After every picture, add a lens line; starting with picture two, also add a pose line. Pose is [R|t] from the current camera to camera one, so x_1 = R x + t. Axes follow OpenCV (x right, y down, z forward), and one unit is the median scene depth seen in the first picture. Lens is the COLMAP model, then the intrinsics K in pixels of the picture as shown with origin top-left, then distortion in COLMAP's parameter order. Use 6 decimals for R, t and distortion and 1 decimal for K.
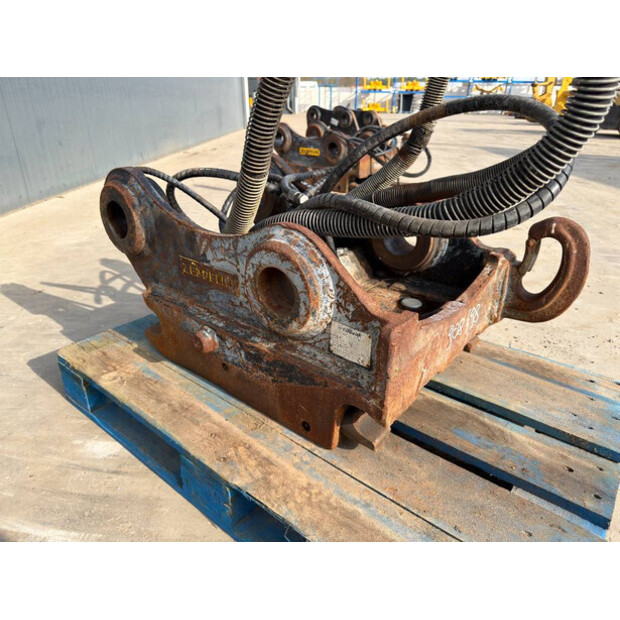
lens RADIAL K [[450.4, 0, 313.0], [0, 450.4, 305.9], [0, 0, 1]] dist [0.017814, -0.005521]
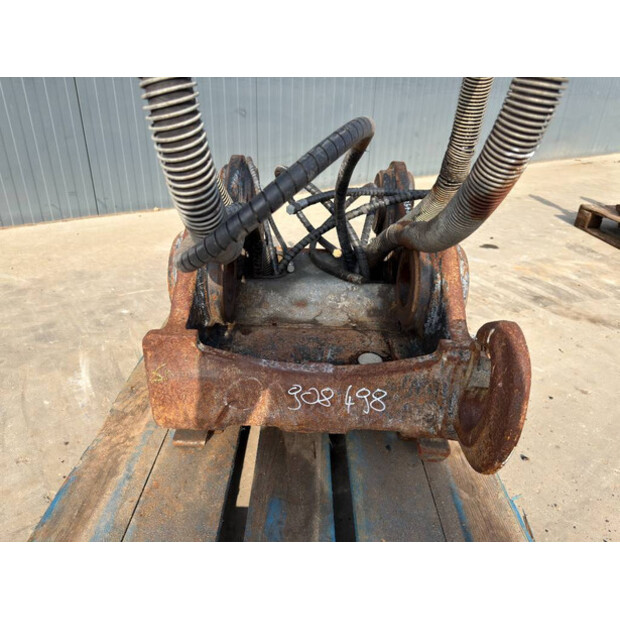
lens RADIAL K [[451.8, 0, 311.0], [0, 451.8, 308.7], [0, 0, 1]] dist [0.005831, -0.032141]
pose [[0.618230, 0.361433, -0.697967, 0.841662], [-0.351262, 0.921440, 0.166022, -0.231755], [0.703141, 0.142529, 0.696619, 0.400589]]
